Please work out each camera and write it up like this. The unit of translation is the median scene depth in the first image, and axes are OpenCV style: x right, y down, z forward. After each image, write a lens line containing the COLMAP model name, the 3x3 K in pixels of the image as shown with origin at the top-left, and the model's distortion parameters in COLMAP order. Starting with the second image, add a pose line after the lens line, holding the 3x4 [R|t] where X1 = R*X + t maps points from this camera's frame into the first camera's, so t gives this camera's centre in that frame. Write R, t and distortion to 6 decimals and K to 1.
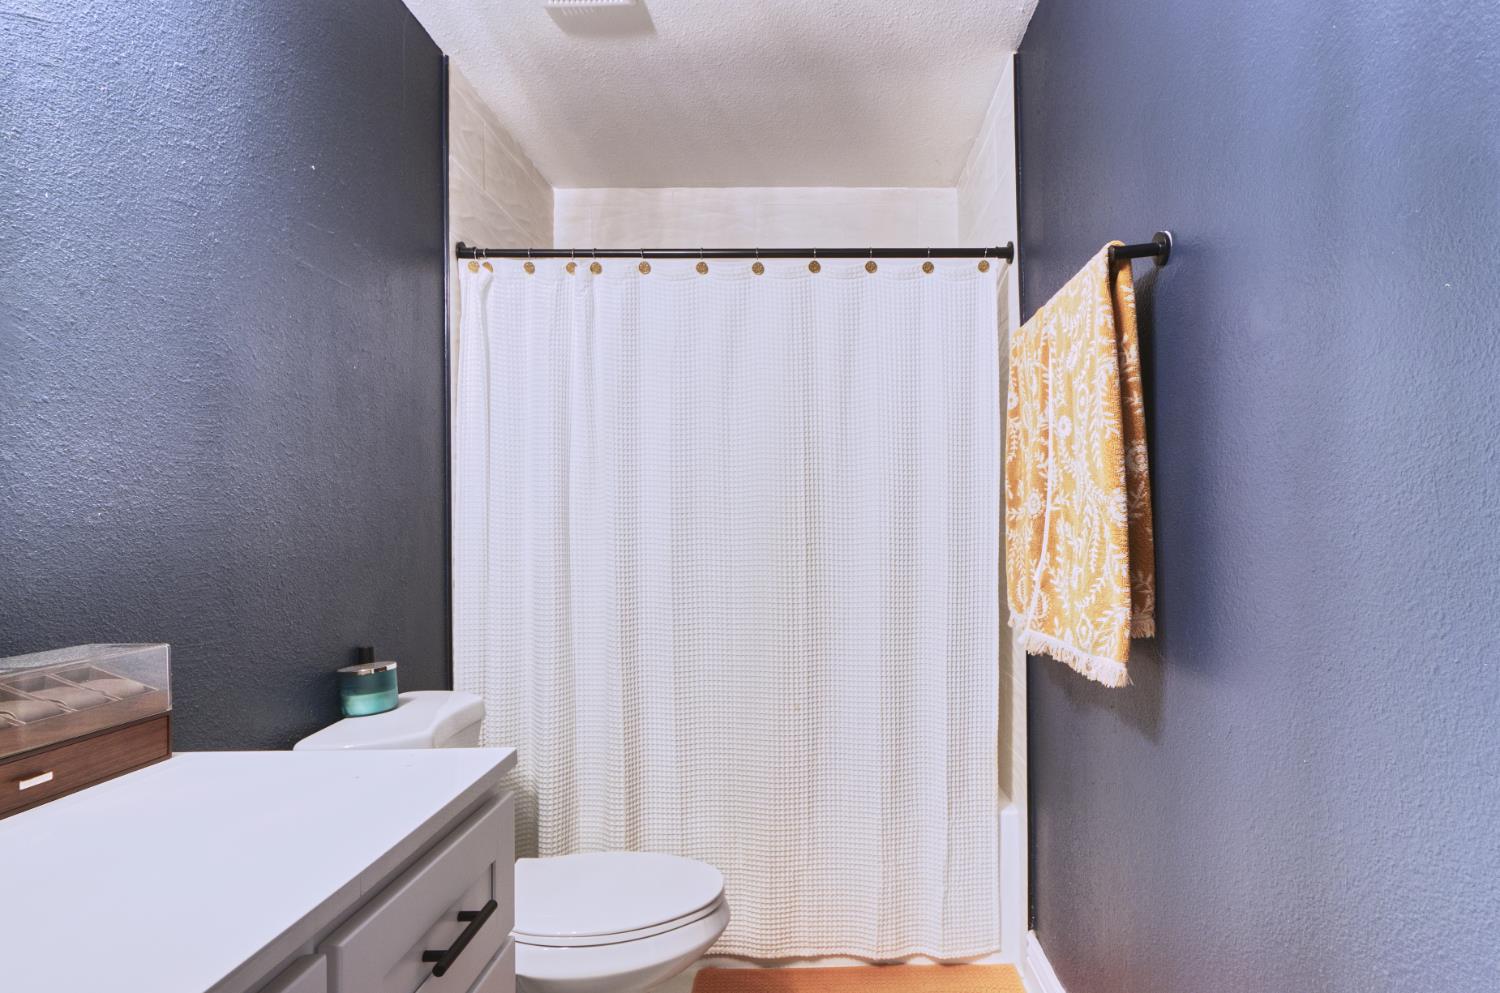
lens RADIAL K [[766.5, 0, 754.5], [0, 766.5, 520.2], [0, 0, 1]] dist [0.002684, 0.000653]
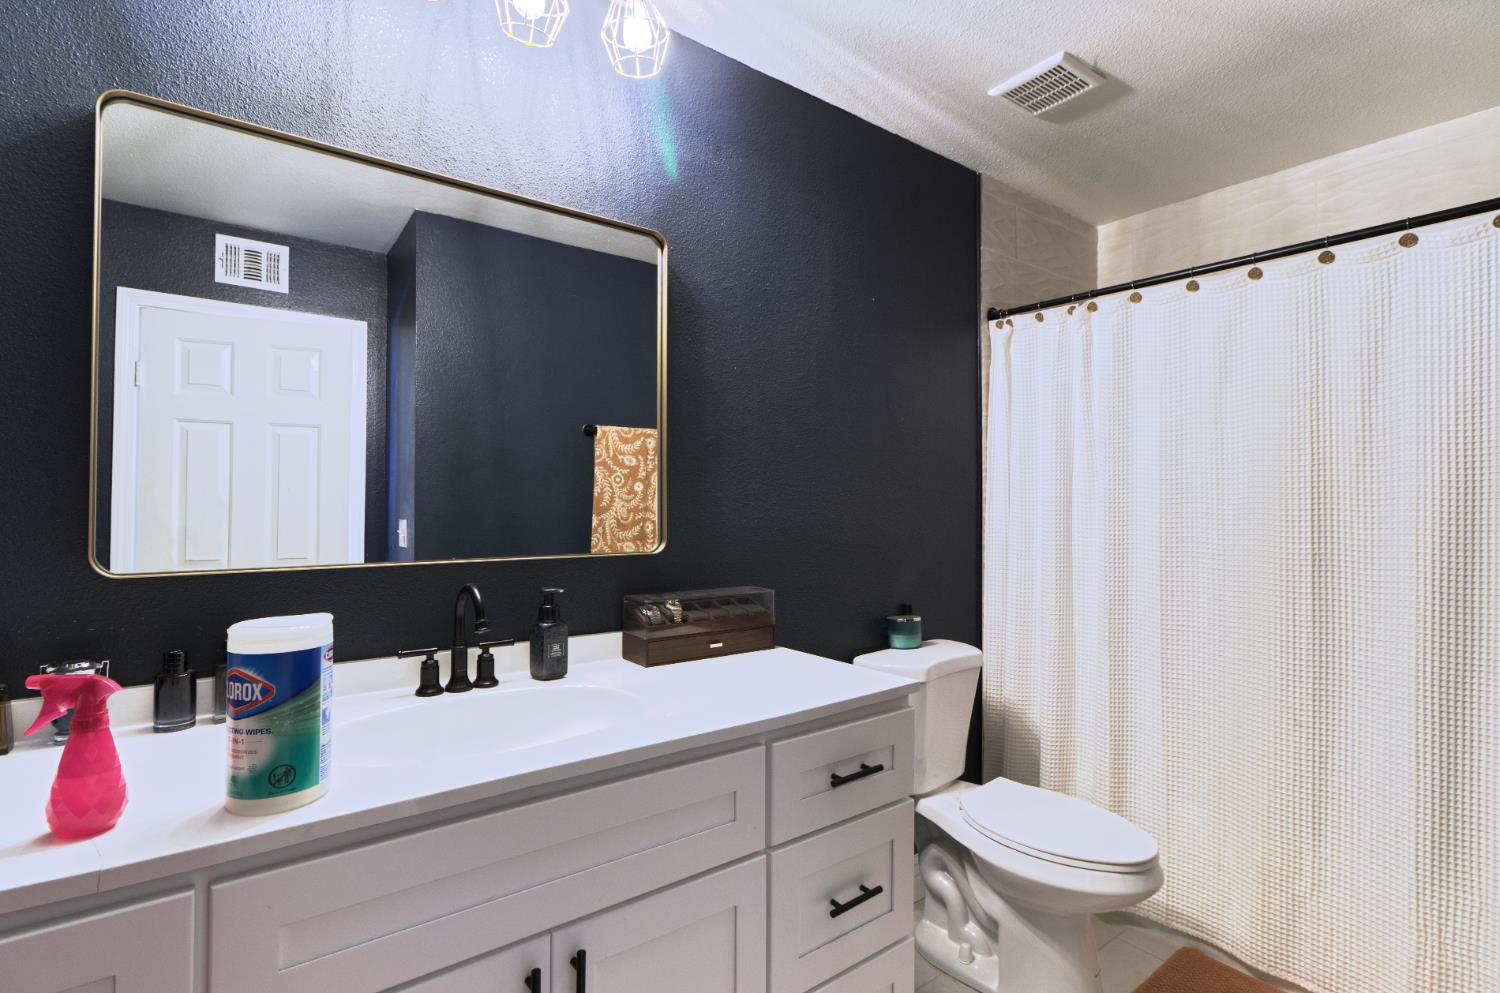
lens RADIAL K [[684.4, 0, 750.0], [0, 684.4, 496.5], [0, 0, 1]] dist [-0.000787, 0.000146]
pose [[0.631298, 0.000906, -0.775540, 0.278637], [0.001400, 0.999996, 0.002307, -0.040989], [0.775539, -0.002542, 0.631295, -0.072277]]
